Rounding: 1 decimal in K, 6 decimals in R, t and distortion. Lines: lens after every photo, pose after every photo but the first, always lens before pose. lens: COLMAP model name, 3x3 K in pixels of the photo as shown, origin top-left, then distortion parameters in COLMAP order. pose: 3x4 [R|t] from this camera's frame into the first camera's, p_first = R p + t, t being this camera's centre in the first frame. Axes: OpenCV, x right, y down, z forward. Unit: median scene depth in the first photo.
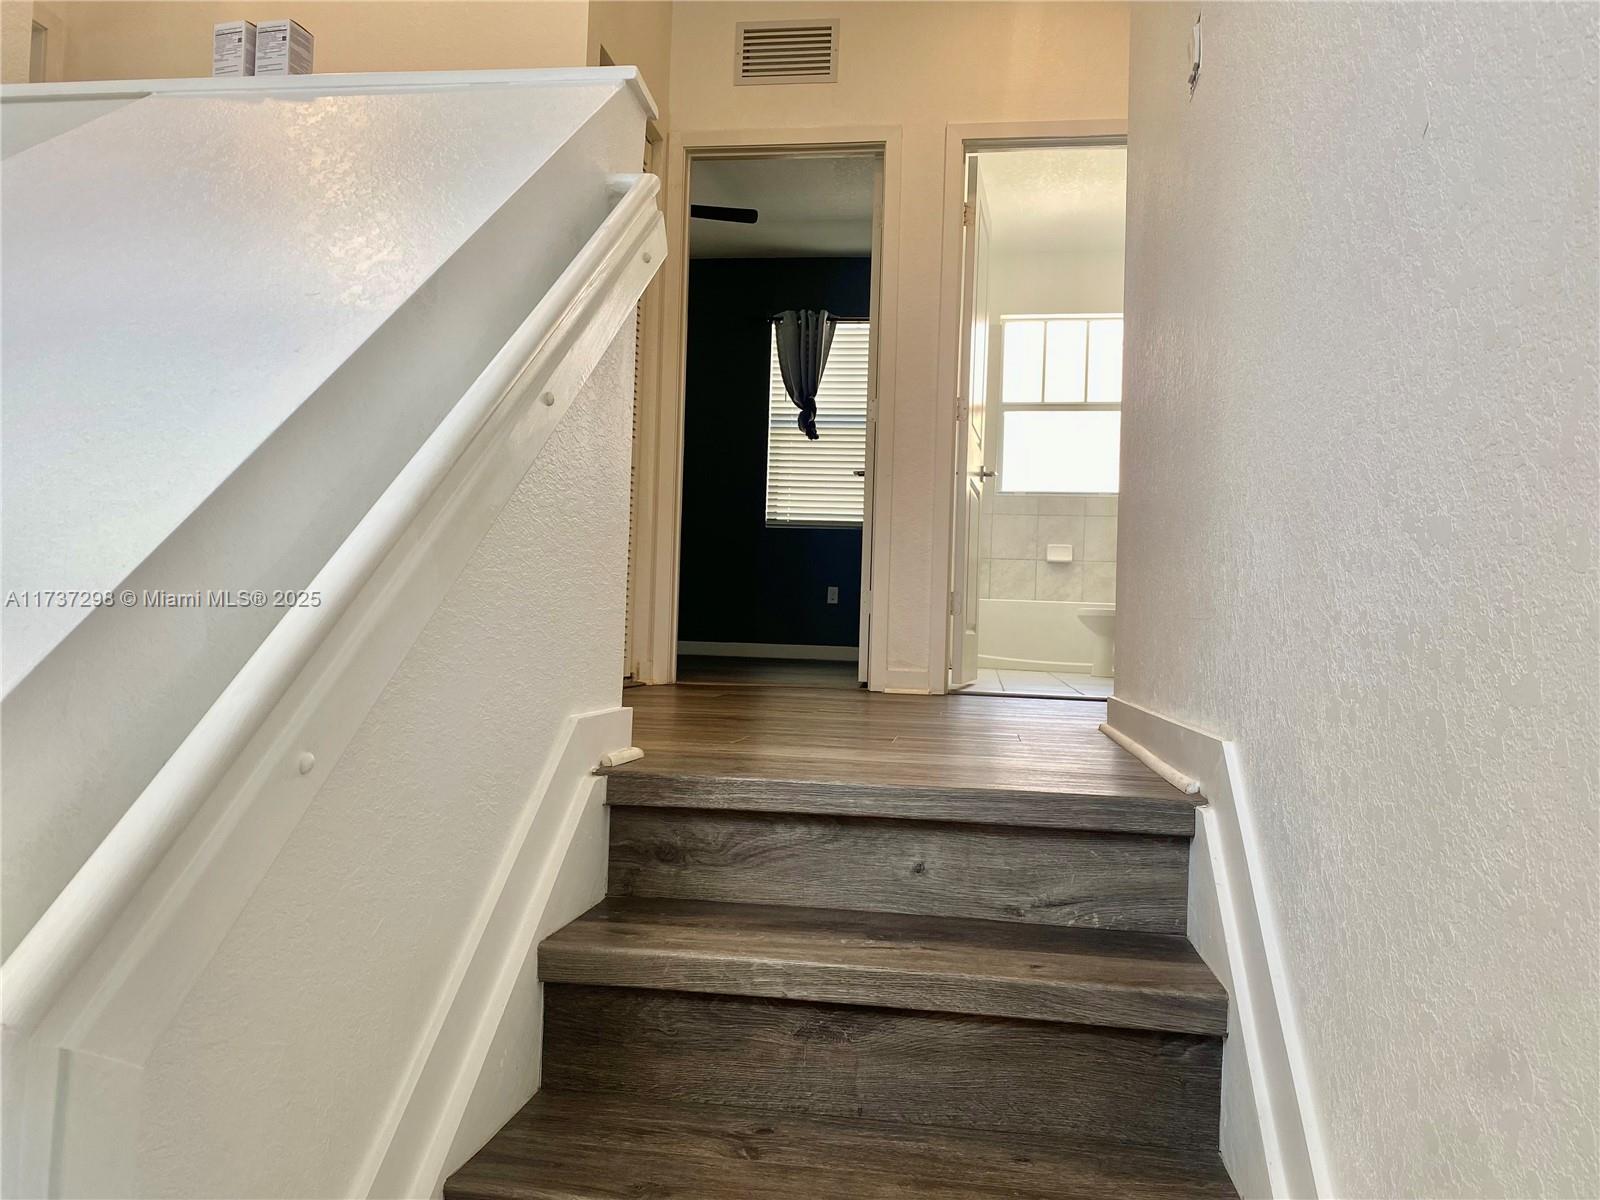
lens RADIAL K [[1233.0, 0, 798.0], [0, 1233.0, 595.9], [0, 0, 1]] dist [0.078688, -0.089159]
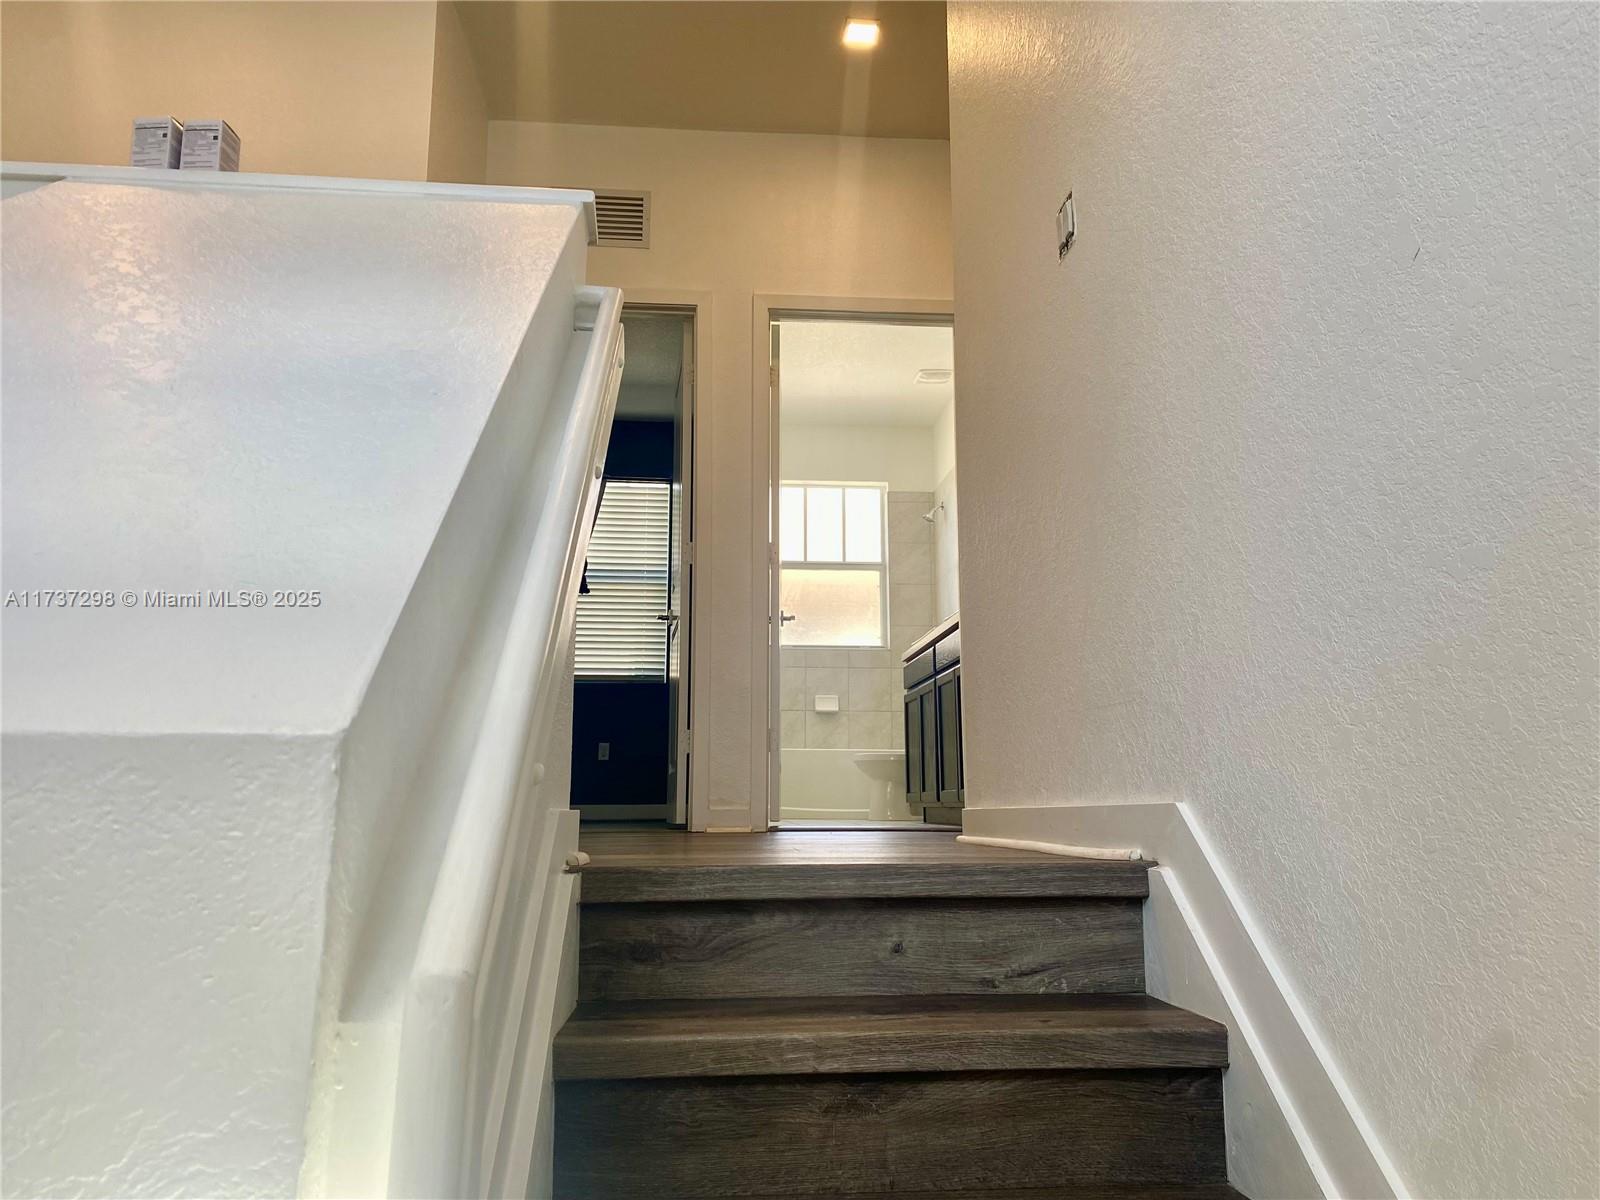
lens RADIAL K [[1233.0, 0, 800.8], [0, 1233.0, 602.4], [0, 0, 1]] dist [0.078688, -0.089159]
pose [[0.971050, 0.004160, 0.238841, -0.228579], [0.028453, 0.990716, -0.132934, 0.071378], [-0.237177, 0.135881, 0.961917, -0.008688]]
